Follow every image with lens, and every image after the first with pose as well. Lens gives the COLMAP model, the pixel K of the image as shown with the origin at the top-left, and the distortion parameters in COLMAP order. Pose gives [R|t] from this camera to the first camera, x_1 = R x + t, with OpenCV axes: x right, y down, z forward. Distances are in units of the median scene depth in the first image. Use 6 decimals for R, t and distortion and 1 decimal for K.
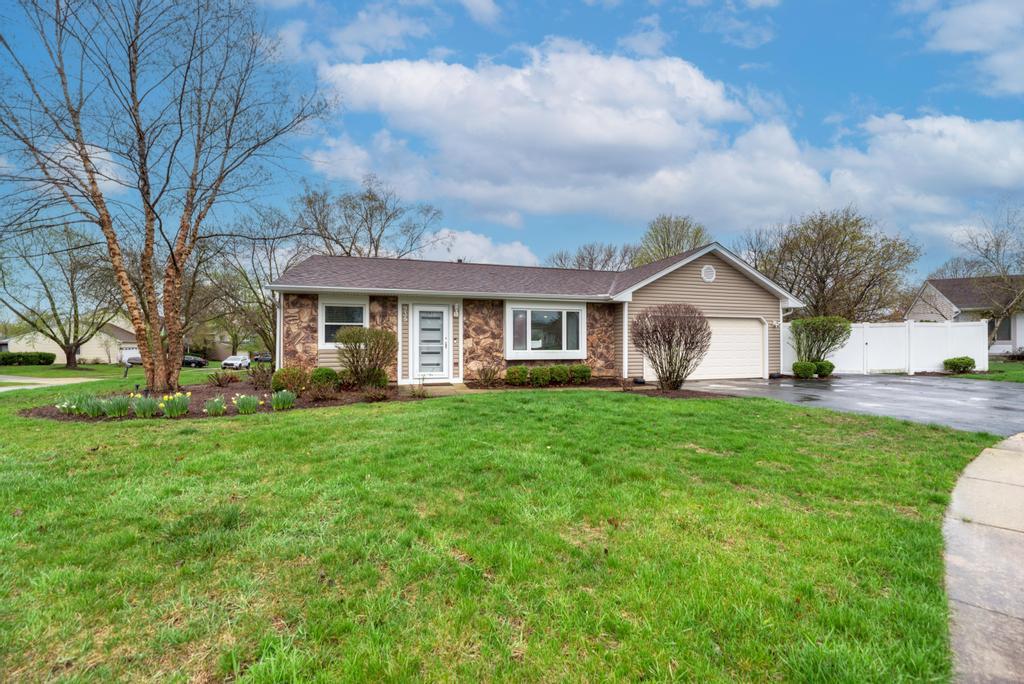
lens RADIAL K [[424.0, 0, 513.9], [0, 424.0, 341.2], [0, 0, 1]] dist [-0.003721, -0.000912]
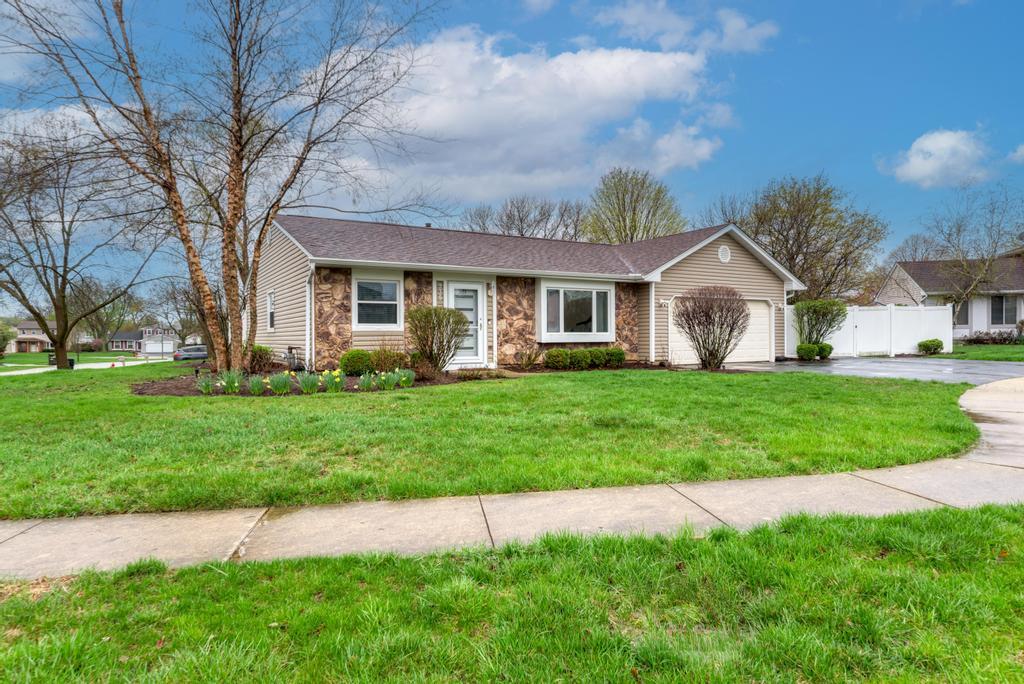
lens RADIAL K [[630.0, 0, 510.3], [0, 630.0, 340.9], [0, 0, 1]] dist [-0.002362, 0.001937]
pose [[0.969197, -0.005363, 0.246228, -0.405387], [0.001101, 0.999847, 0.017443, 0.015344], [-0.246284, -0.016635, 0.969055, -0.309014]]
